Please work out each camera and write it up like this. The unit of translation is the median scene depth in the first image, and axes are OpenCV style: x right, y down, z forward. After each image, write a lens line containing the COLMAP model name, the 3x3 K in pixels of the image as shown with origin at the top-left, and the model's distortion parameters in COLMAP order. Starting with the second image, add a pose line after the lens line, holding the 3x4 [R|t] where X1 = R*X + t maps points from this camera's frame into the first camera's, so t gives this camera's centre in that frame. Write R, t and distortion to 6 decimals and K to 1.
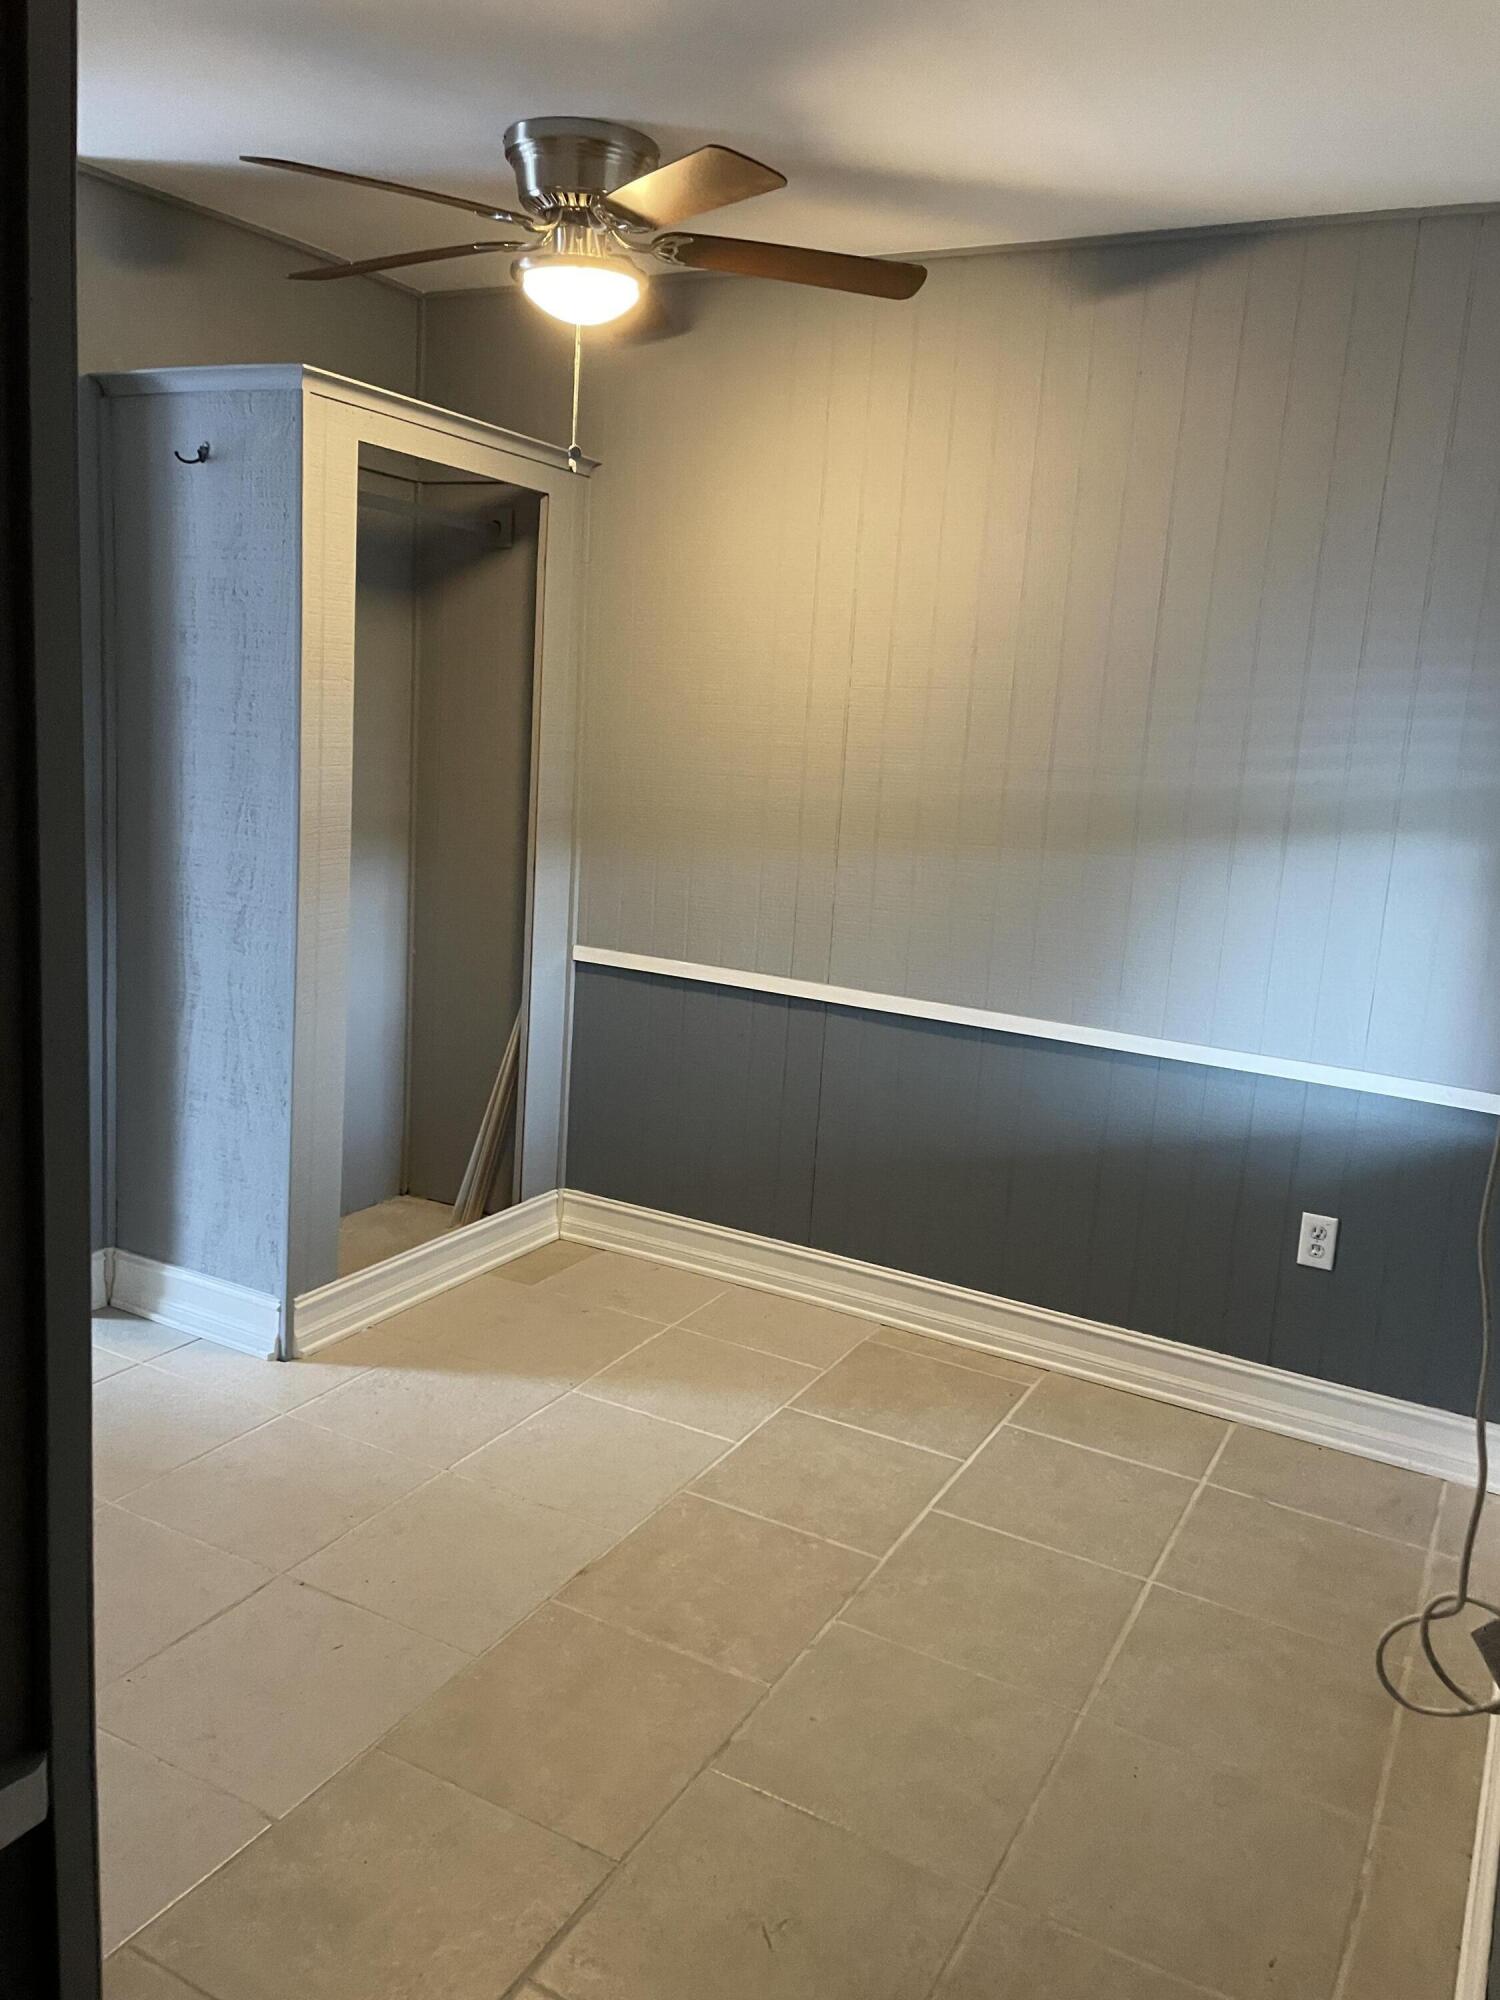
lens RADIAL K [[1473.6, 0, 750.0], [0, 1473.6, 1000.0], [0, 0, 1]] dist [0.002447, 0.002806]
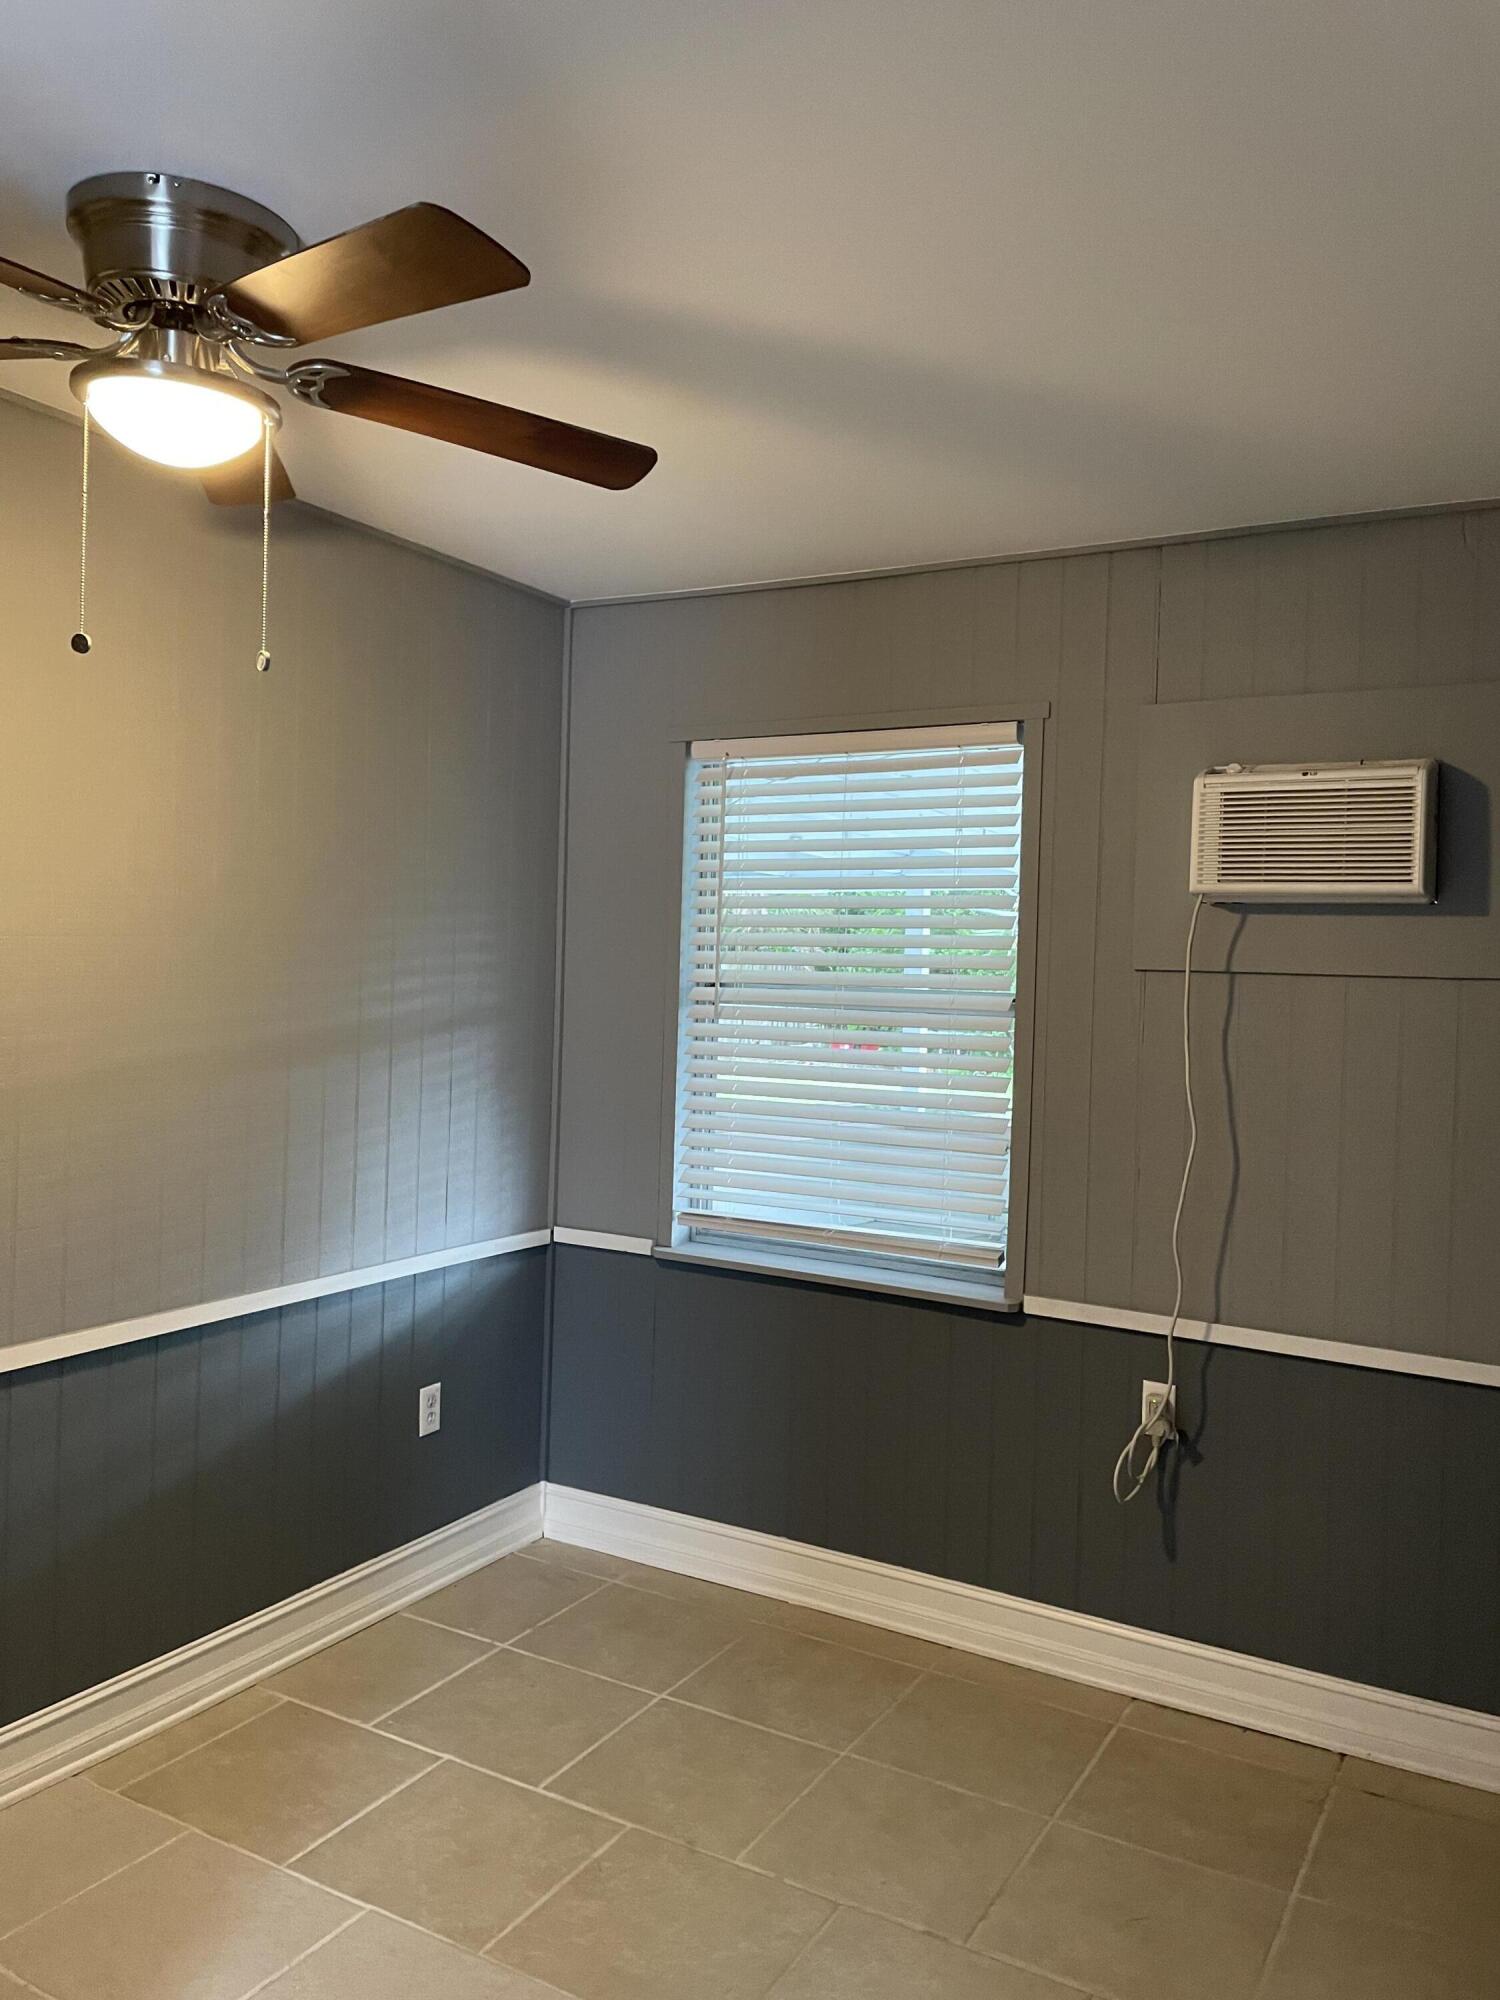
lens RADIAL K [[1518.7, 0, 750.0], [0, 1518.7, 1000.0], [0, 0, 1]] dist [0.053977, -0.006437]
pose [[0.015441, -0.079022, 0.996753, -0.783472], [0.165672, 0.983295, 0.075388, -0.200446], [-0.986060, 0.163970, 0.028274, 0.698667]]
